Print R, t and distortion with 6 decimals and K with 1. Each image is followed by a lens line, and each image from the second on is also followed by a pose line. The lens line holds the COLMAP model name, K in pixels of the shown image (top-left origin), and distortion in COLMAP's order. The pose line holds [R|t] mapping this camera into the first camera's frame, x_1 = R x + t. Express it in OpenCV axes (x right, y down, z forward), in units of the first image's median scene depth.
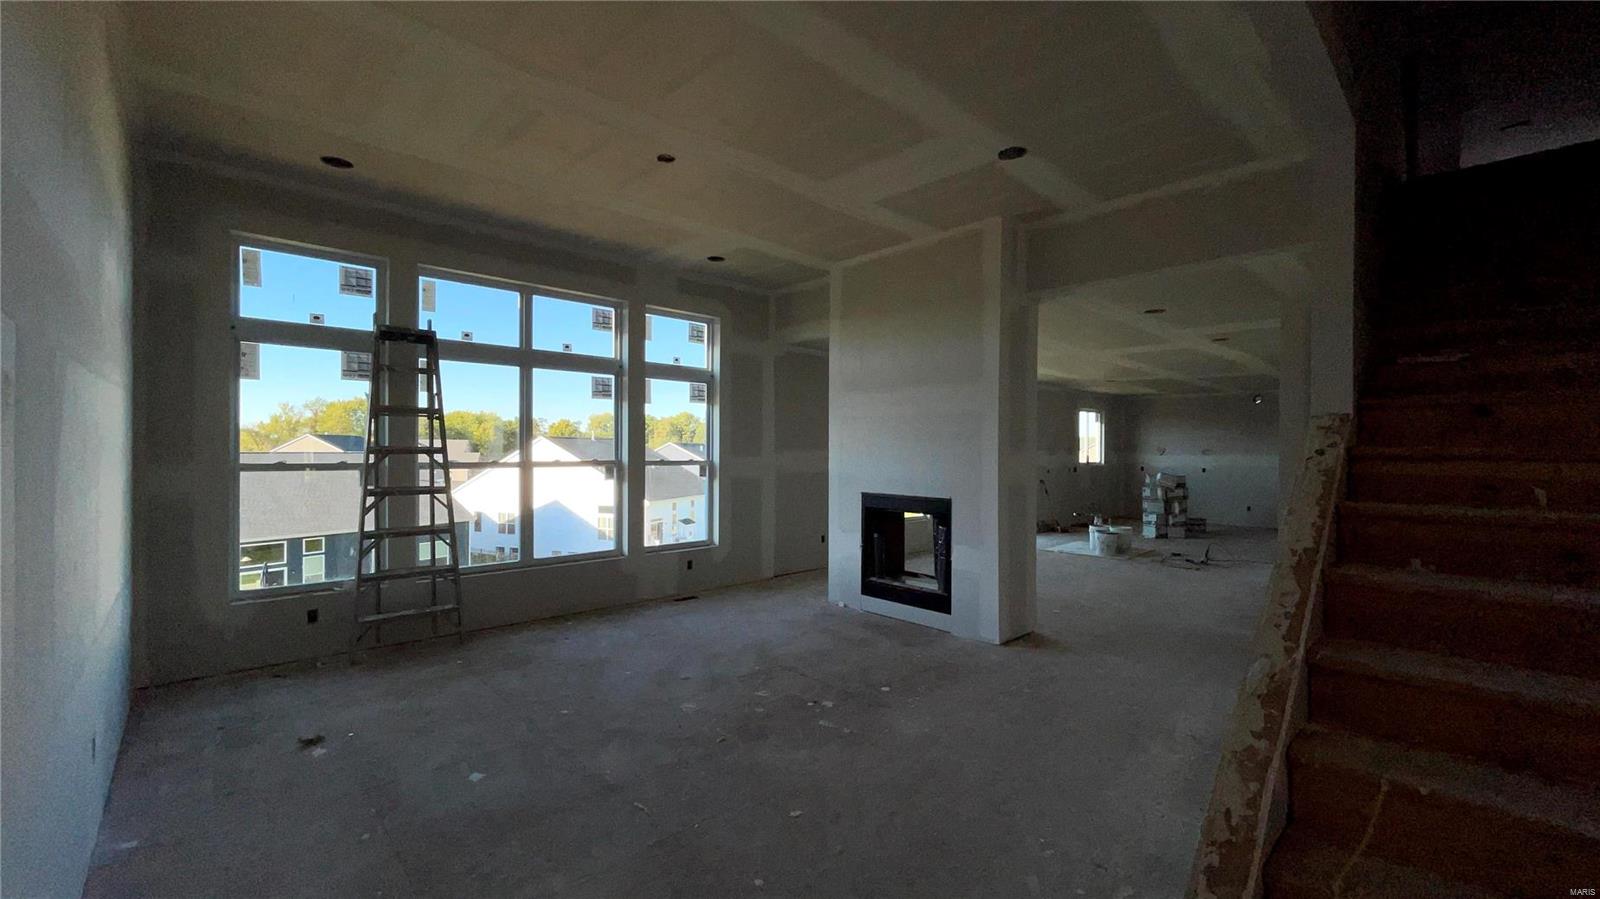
lens RADIAL K [[643.1, 0, 800.0], [0, 643.1, 449.5], [0, 0, 1]] dist [-0.001549, -0.000021]
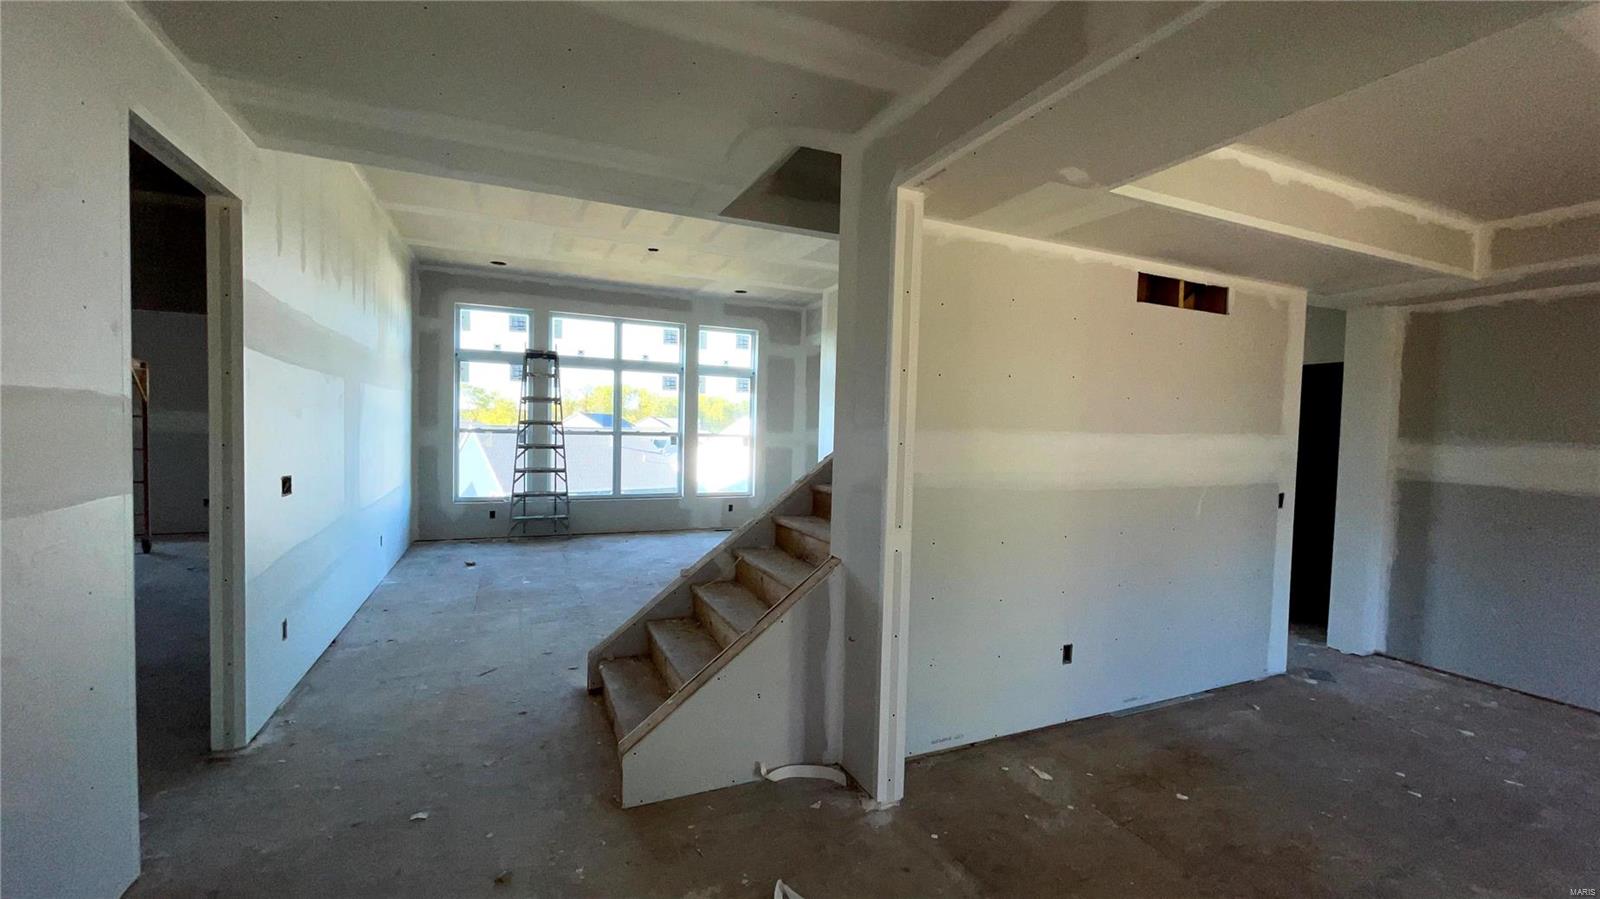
lens RADIAL K [[643.1, 0, 800.0], [0, 643.1, 449.5], [0, 0, 1]] dist [-0.001549, -0.000021]
pose [[0.946462, 0.028301, -0.321573, 0.558041], [-0.019678, 0.999355, 0.030034, 0.007477], [0.322215, -0.022098, 0.946408, -0.372656]]
